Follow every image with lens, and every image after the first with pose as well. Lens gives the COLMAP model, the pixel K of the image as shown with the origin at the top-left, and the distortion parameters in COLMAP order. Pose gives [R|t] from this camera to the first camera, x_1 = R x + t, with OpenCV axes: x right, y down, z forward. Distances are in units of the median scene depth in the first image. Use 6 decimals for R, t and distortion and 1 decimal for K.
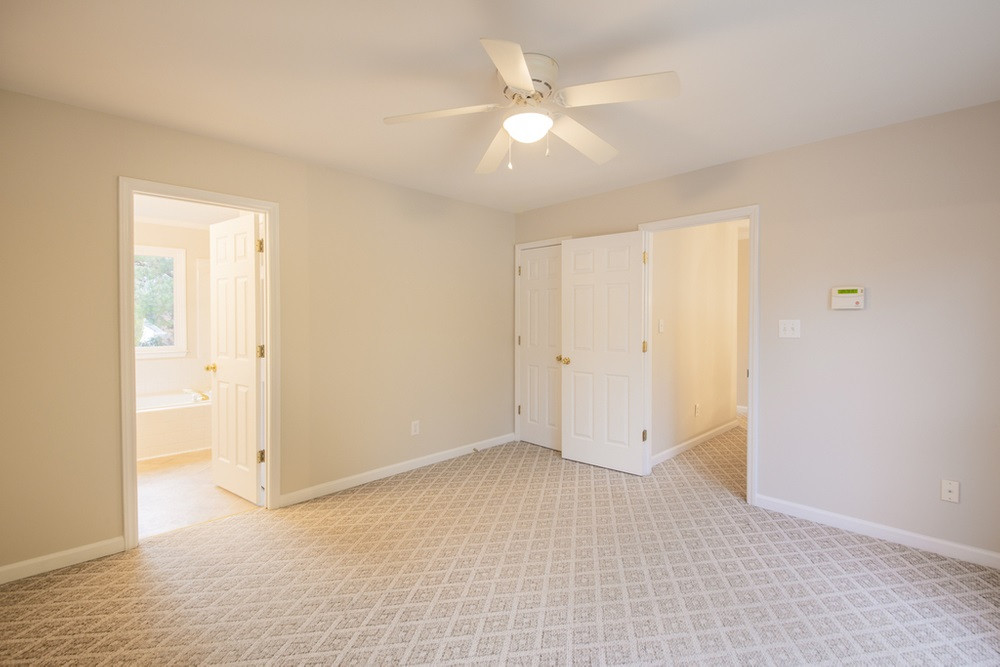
lens RADIAL K [[438.9, 0, 502.2], [0, 438.9, 325.7], [0, 0, 1]] dist [0.002888, -0.000543]
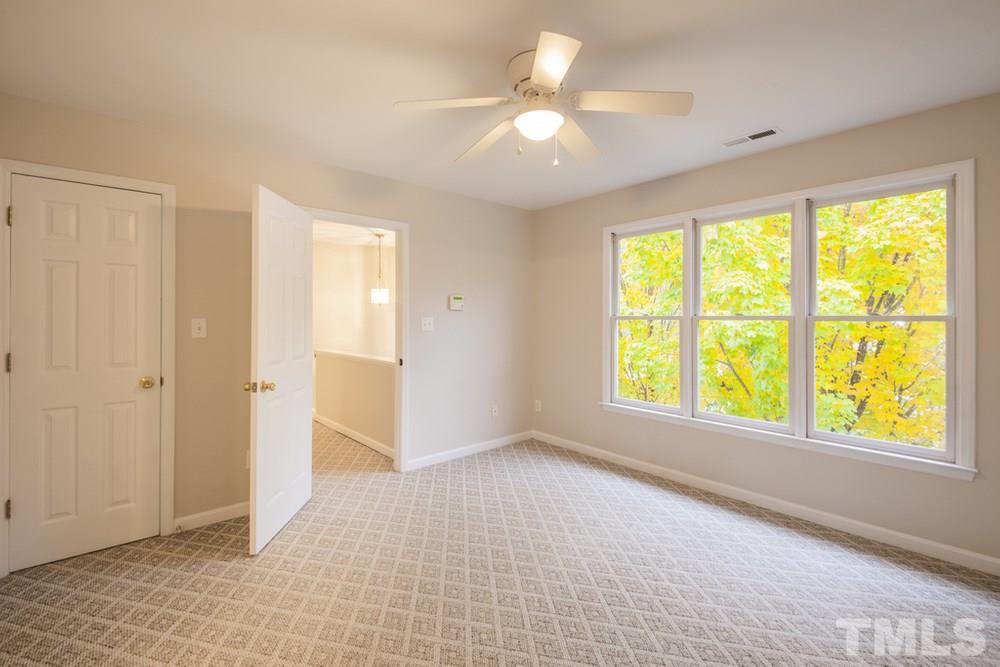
lens RADIAL K [[438.9, 0, 492.4], [0, 438.9, 319.9], [0, 0, 1]] dist [0.002888, -0.000543]
pose [[0.081315, -0.018701, 0.996513, -0.694890], [0.016684, 0.999709, 0.017399, -0.028413], [-0.996549, 0.015211, 0.081604, 0.754401]]
